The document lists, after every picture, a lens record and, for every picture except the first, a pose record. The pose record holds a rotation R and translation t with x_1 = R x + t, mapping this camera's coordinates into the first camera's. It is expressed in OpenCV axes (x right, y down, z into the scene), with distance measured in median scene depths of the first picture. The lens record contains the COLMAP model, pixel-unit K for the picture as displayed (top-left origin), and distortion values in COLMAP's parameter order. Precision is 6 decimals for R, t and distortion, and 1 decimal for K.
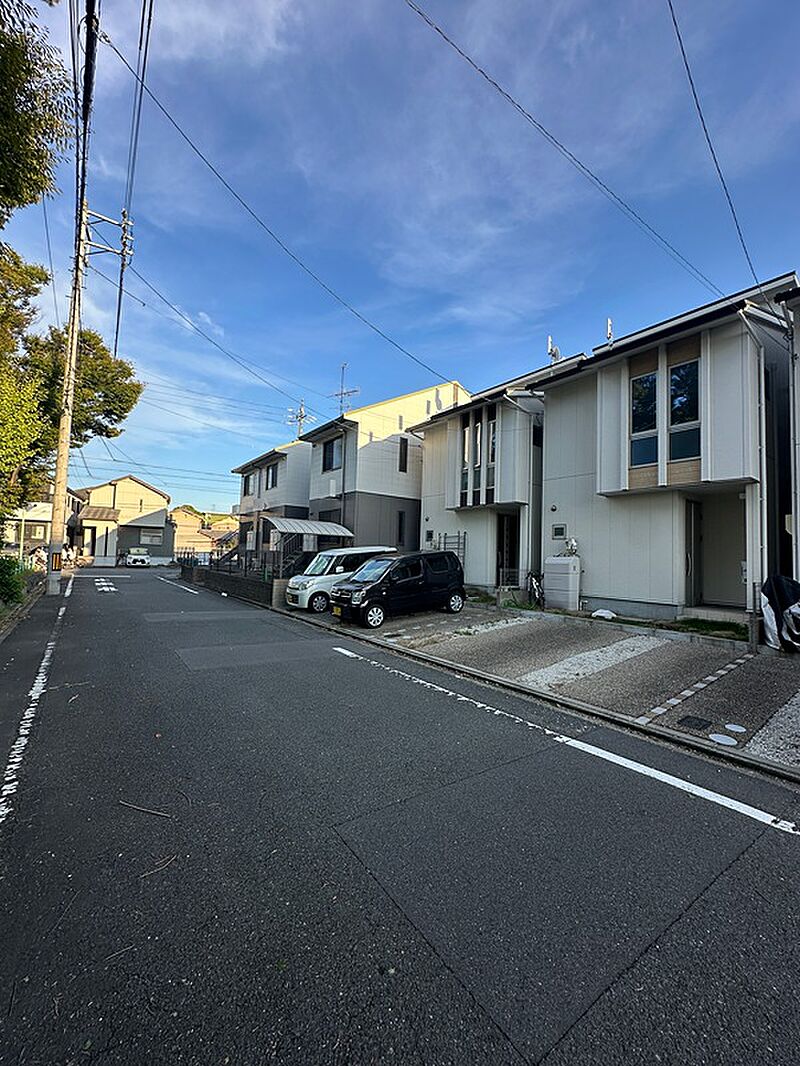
lens RADIAL K [[429.9, 0, 398.3], [0, 429.9, 529.4], [0, 0, 1]] dist [-0.002160, -0.000177]
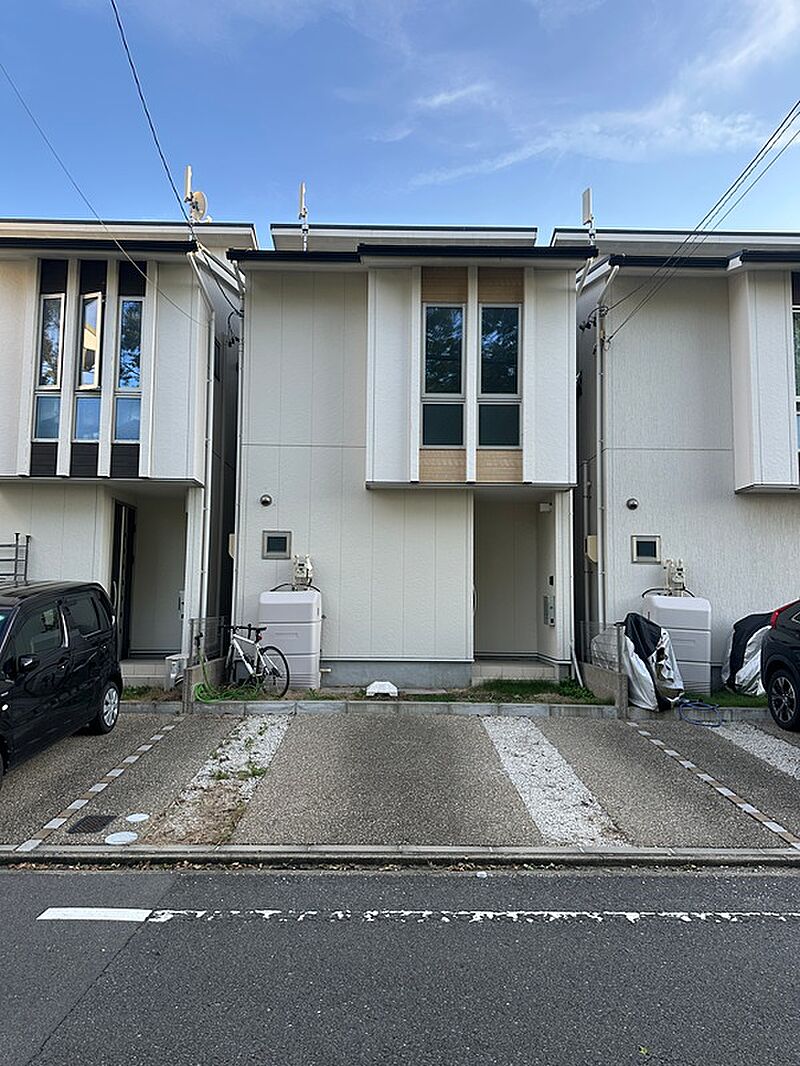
lens RADIAL K [[751.9, 0, 399.4], [0, 751.9, 537.1], [0, 0, 1]] dist [0.020978, -0.015138]
pose [[0.580209, 0.040413, 0.813464, -0.362358], [-0.045795, 0.998807, -0.016957, 0.005979], [-0.813179, -0.027414, 0.581367, 0.399815]]
